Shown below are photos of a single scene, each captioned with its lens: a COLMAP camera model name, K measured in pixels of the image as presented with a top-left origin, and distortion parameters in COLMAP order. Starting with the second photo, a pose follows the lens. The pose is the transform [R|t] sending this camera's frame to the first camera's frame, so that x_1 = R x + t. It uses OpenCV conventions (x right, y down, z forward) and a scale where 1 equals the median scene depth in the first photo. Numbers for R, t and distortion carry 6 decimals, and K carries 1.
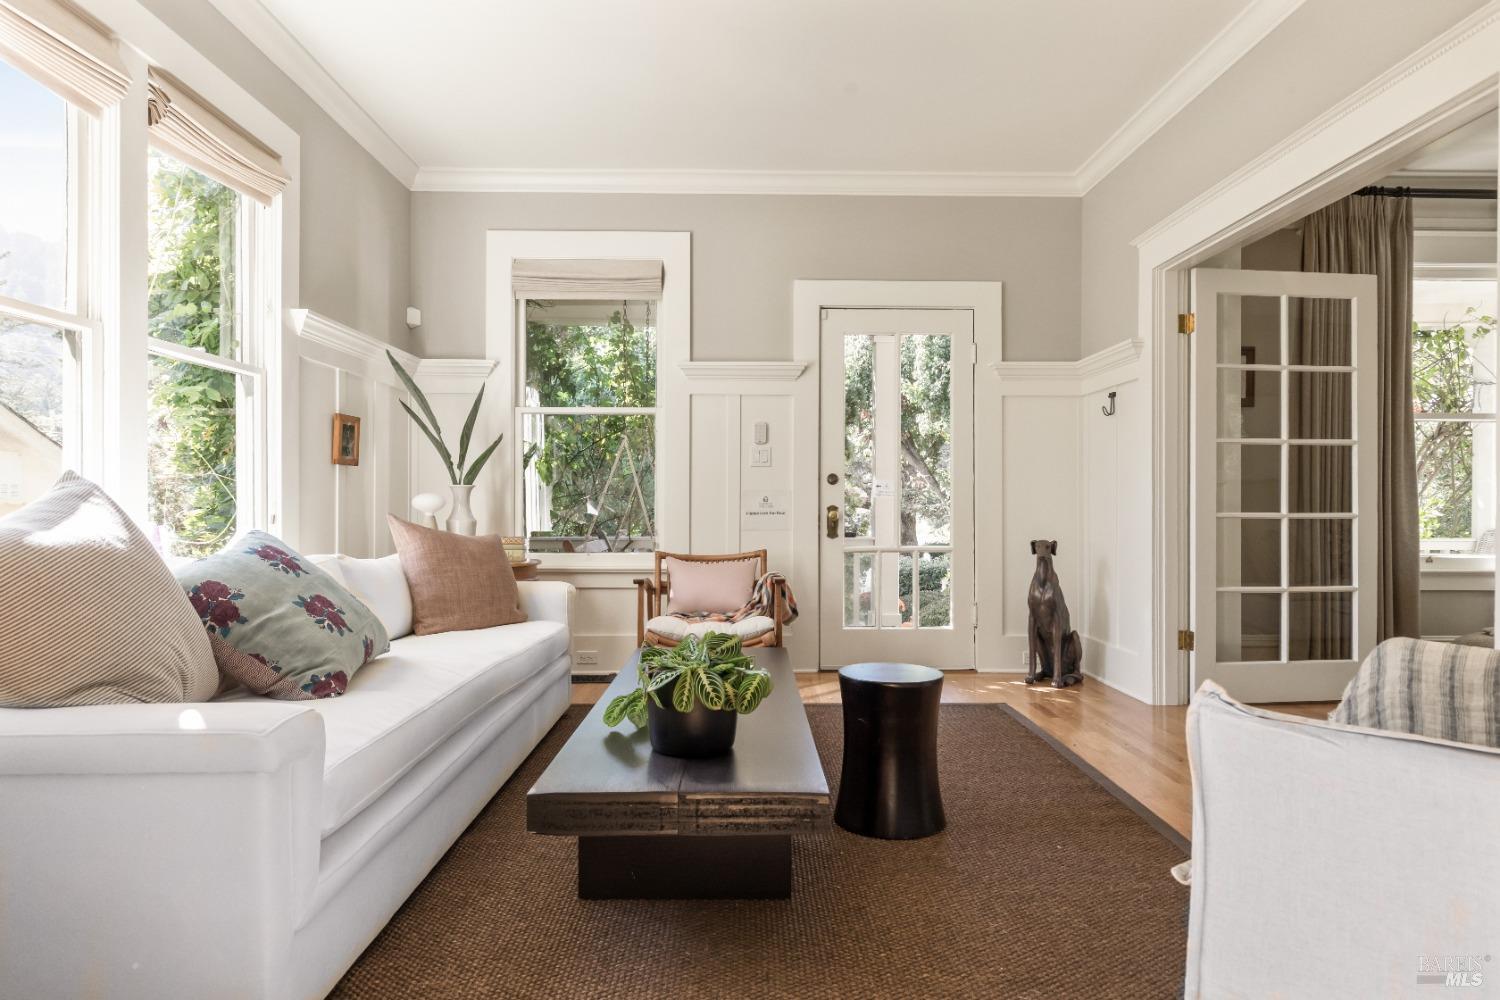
lens RADIAL K [[889.8, 0, 749.2], [0, 889.8, 497.7], [0, 0, 1]] dist [-0.000535, 0.000454]
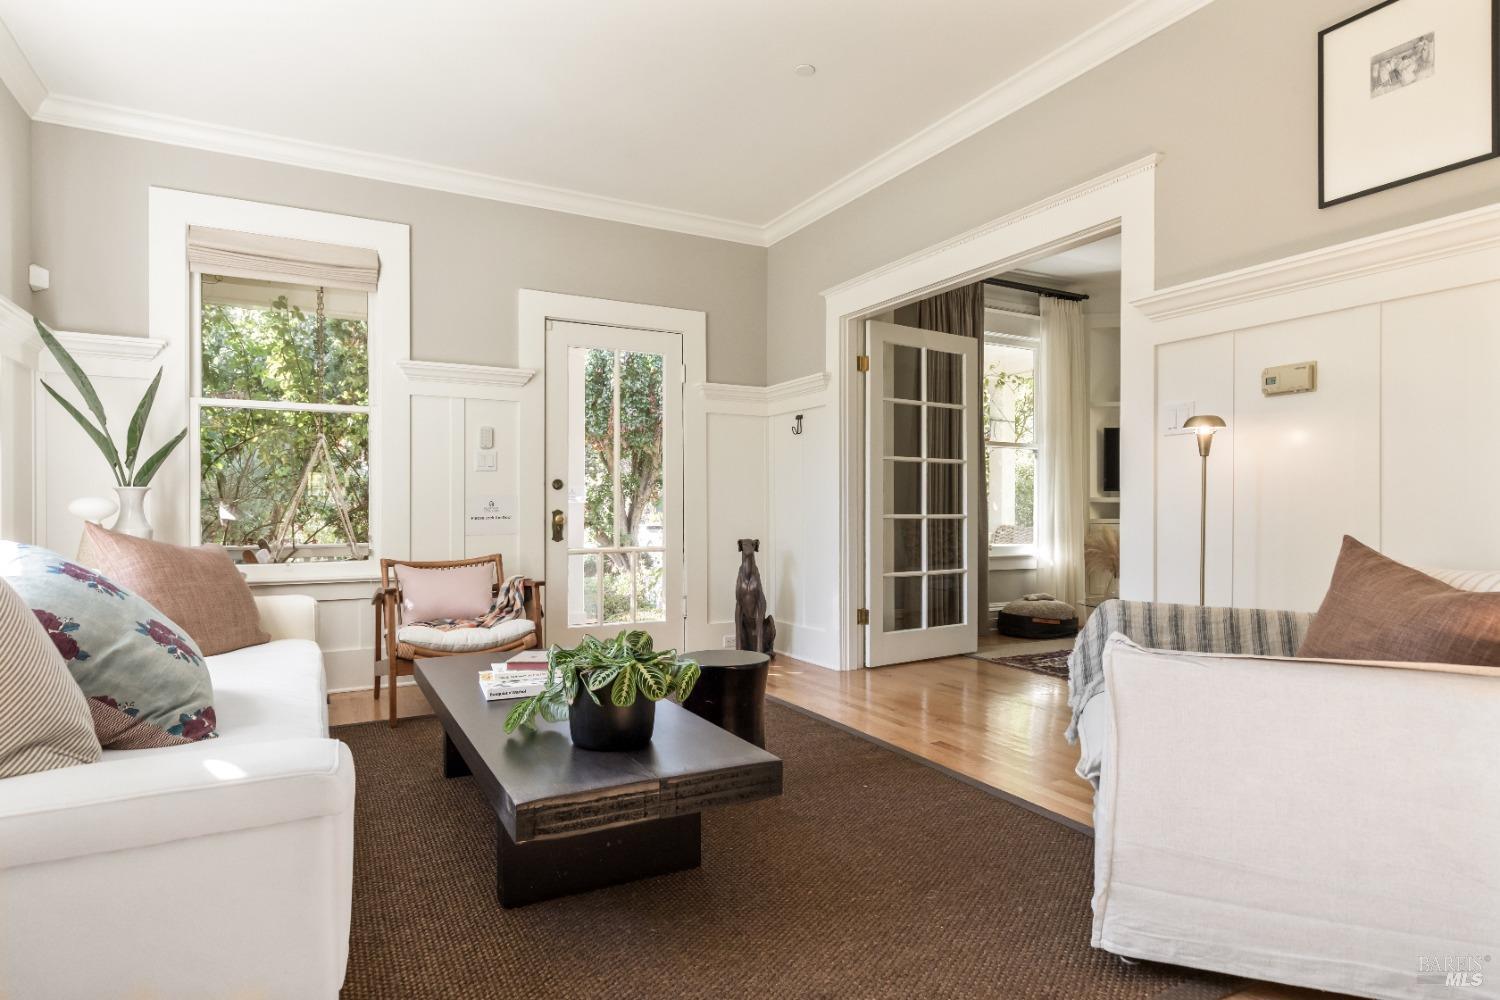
lens RADIAL K [[844.9, 0, 753.8], [0, 844.9, 505.1], [0, 0, 1]] dist [0.002982, -0.001850]
pose [[0.883128, -0.000354, 0.469132, -0.195875], [-0.001612, 0.999992, 0.003788, -0.000990], [-0.469129, -0.004102, 0.883120, 0.021779]]
